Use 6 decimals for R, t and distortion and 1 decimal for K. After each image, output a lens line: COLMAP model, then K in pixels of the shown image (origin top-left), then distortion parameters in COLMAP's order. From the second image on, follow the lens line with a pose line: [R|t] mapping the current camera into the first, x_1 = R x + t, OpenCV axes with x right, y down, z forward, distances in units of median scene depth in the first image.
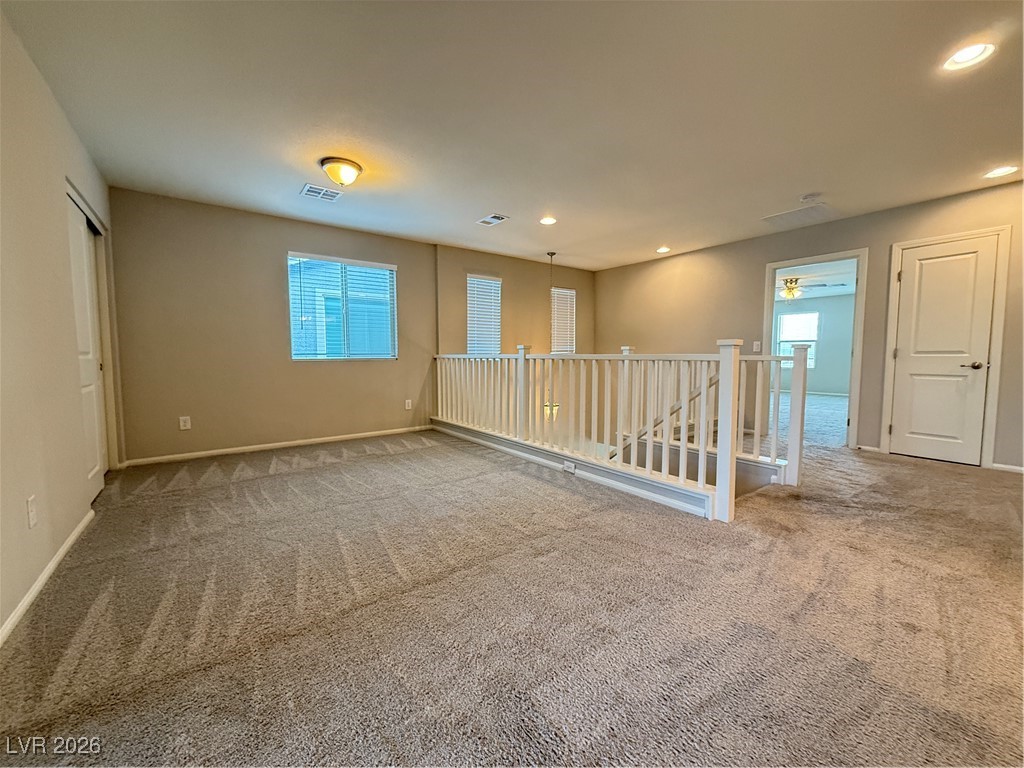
lens RADIAL K [[407.4, 0, 512.1], [0, 407.4, 383.2], [0, 0, 1]] dist [-0.005236, 0.001551]
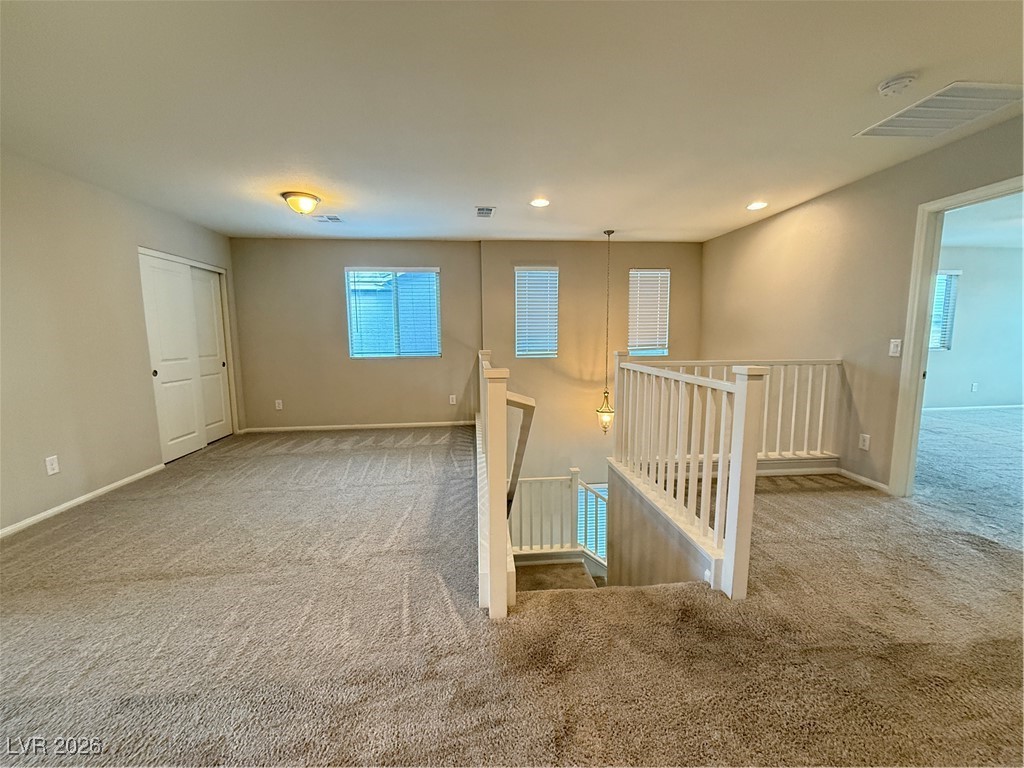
lens RADIAL K [[407.4, 0, 513.0], [0, 407.4, 383.3], [0, 0, 1]] dist [-0.005236, 0.001551]
pose [[0.855338, 0.053701, -0.515279, 0.431933], [-0.027575, 0.997922, 0.058228, -0.057303], [0.517335, -0.035596, 0.855042, 0.192480]]
